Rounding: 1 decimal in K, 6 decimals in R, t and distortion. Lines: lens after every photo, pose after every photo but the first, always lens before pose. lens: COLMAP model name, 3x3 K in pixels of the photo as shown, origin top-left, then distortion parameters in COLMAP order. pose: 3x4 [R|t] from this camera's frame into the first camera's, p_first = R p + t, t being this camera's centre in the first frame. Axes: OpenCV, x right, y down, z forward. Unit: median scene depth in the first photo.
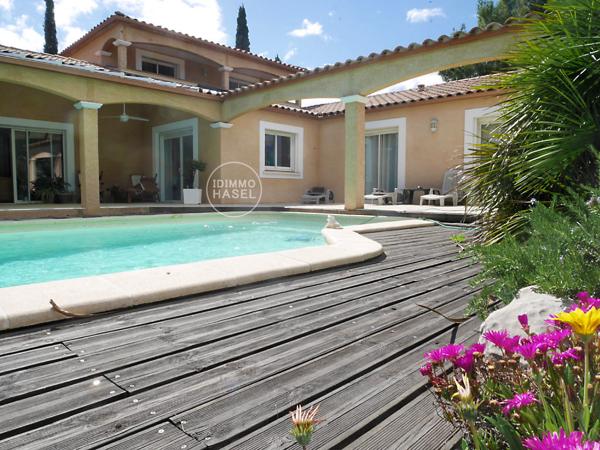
lens RADIAL K [[420.3, 0, 310.8], [0, 420.3, 225.8], [0, 0, 1]] dist [-0.068778, 0.000265]
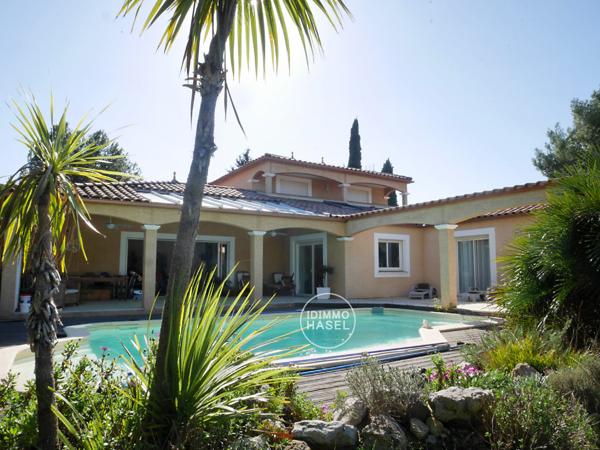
lens RADIAL K [[420.3, 0, 310.8], [0, 420.3, 225.8], [0, 0, 1]] dist [-0.068778, 0.000265]
pose [[0.966706, -0.034630, -0.253536, 0.016030], [-0.013974, 0.982178, -0.187434, -0.027873], [0.255508, 0.184736, 0.948993, -0.260436]]
